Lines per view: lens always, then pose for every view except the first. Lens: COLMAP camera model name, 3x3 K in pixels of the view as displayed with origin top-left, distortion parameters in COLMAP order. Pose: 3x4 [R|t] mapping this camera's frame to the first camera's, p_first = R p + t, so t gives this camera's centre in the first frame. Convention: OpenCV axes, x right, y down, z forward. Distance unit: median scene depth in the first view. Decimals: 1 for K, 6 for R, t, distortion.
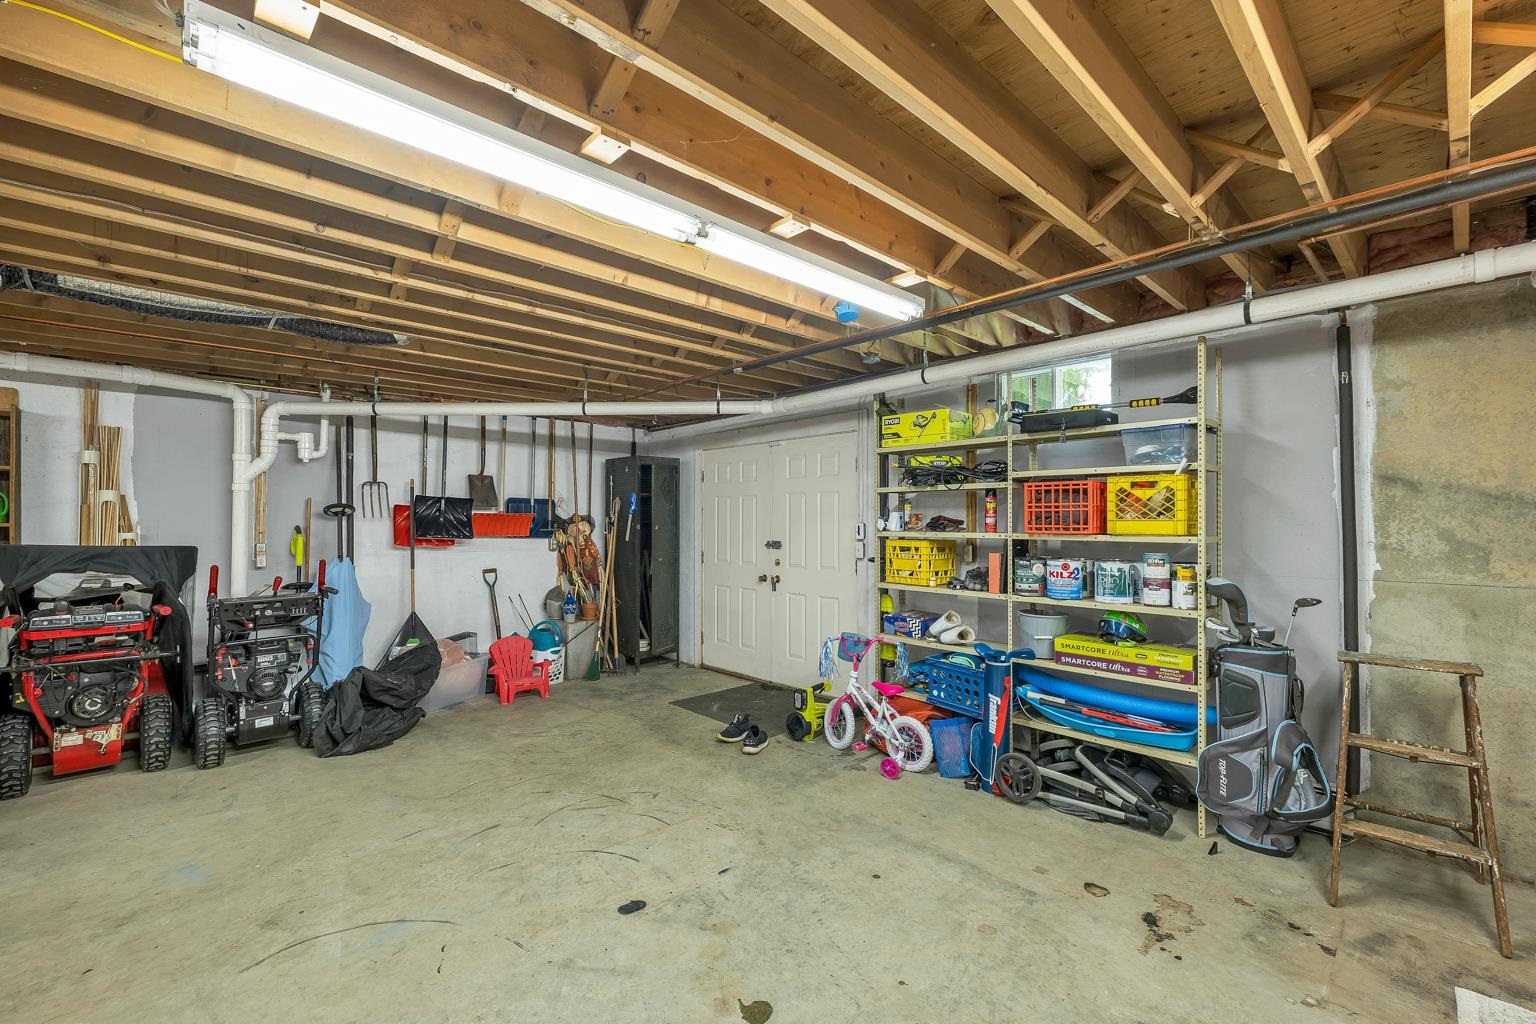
lens RADIAL K [[659.8, 0, 765.5], [0, 659.8, 514.6], [0, 0, 1]] dist [0.003189, 0.000183]
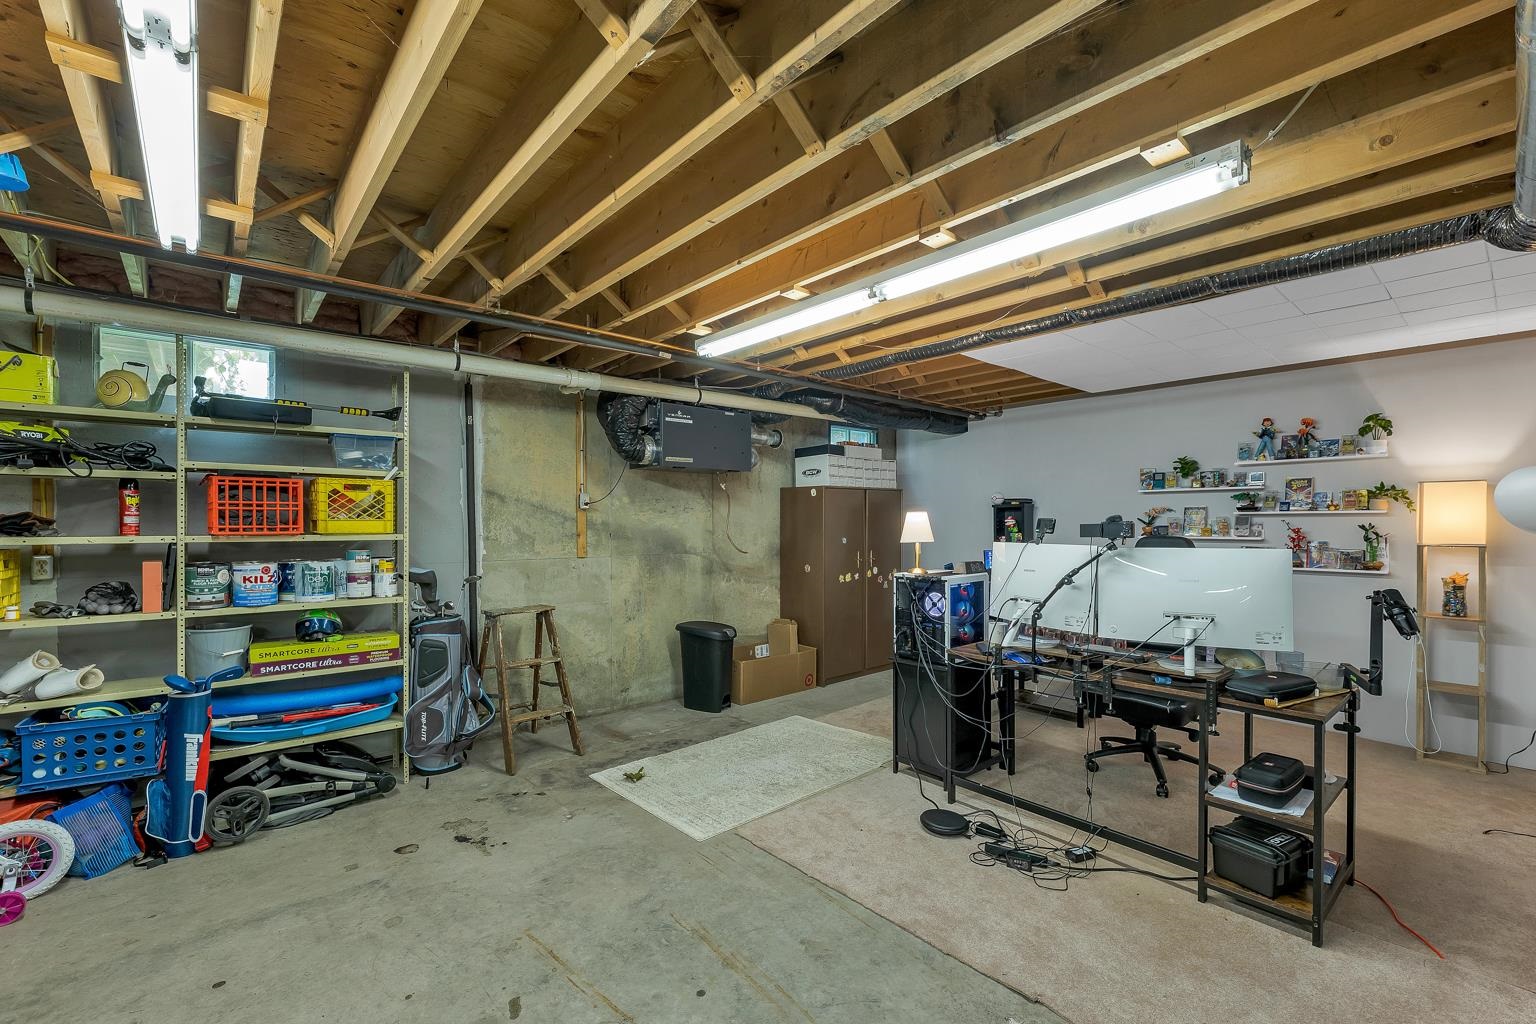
lens RADIAL K [[645.8, 0, 765.0], [0, 645.8, 519.8], [0, 0, 1]] dist [-0.001240, -0.000006]
pose [[0.047208, 0.001099, 0.998884, -0.454648], [-0.012403, 0.999923, -0.000514, 0.000206], [-0.998808, -0.012365, 0.047218, 0.277947]]
